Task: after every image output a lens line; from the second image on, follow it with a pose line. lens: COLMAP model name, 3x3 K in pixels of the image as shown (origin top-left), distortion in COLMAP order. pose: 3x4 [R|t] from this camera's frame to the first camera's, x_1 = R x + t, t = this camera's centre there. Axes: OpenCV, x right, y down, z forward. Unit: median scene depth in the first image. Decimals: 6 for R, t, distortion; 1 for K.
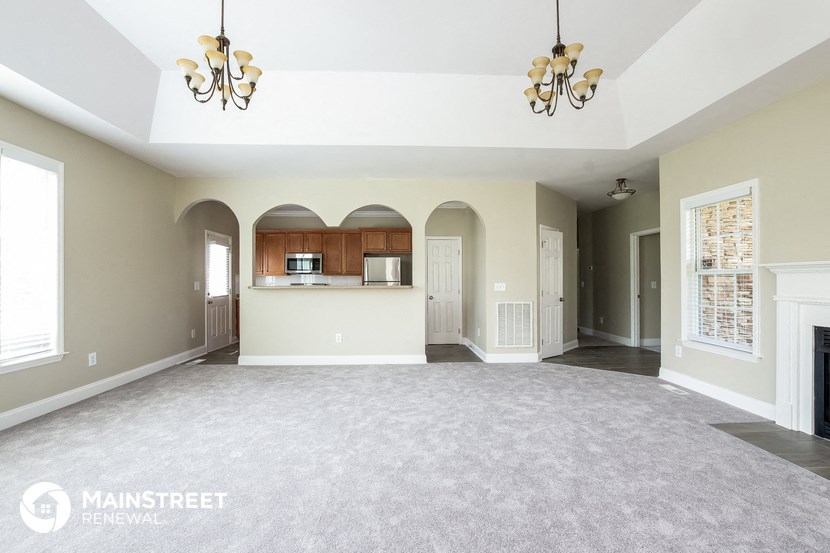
lens RADIAL K [[367.8, 0, 412.8], [0, 367.8, 278.8], [0, 0, 1]] dist [-0.019401, 0.000457]
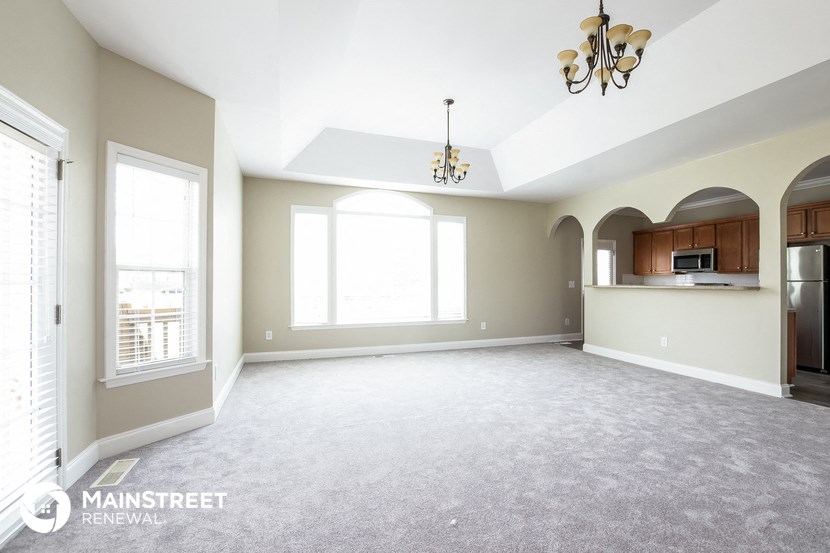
lens RADIAL K [[367.8, 0, 413.7], [0, 367.8, 277.4], [0, 0, 1]] dist [-0.019401, 0.000457]
pose [[0.280522, -0.008781, -0.959807, 0.516534], [0.005217, 0.999957, -0.007624, 0.002218], [0.959833, -0.002869, 0.280556, 0.139424]]
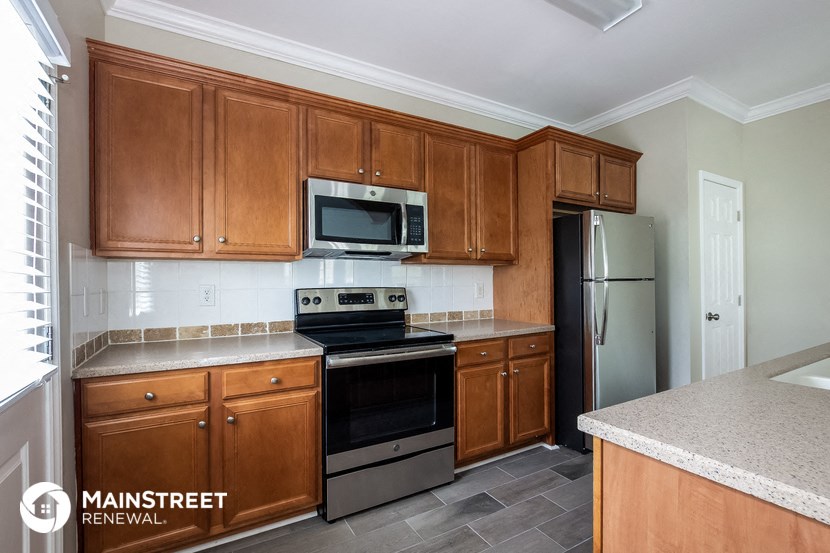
lens RADIAL K [[367.8, 0, 413.3], [0, 367.8, 272.2], [0, 0, 1]] dist [-0.019401, 0.000457]
pose [[0.888158, 0.000783, 0.459537, -0.573080], [-0.006492, 0.999920, 0.010842, -0.004704], [-0.459492, -0.012613, 0.888092, 1.030645]]
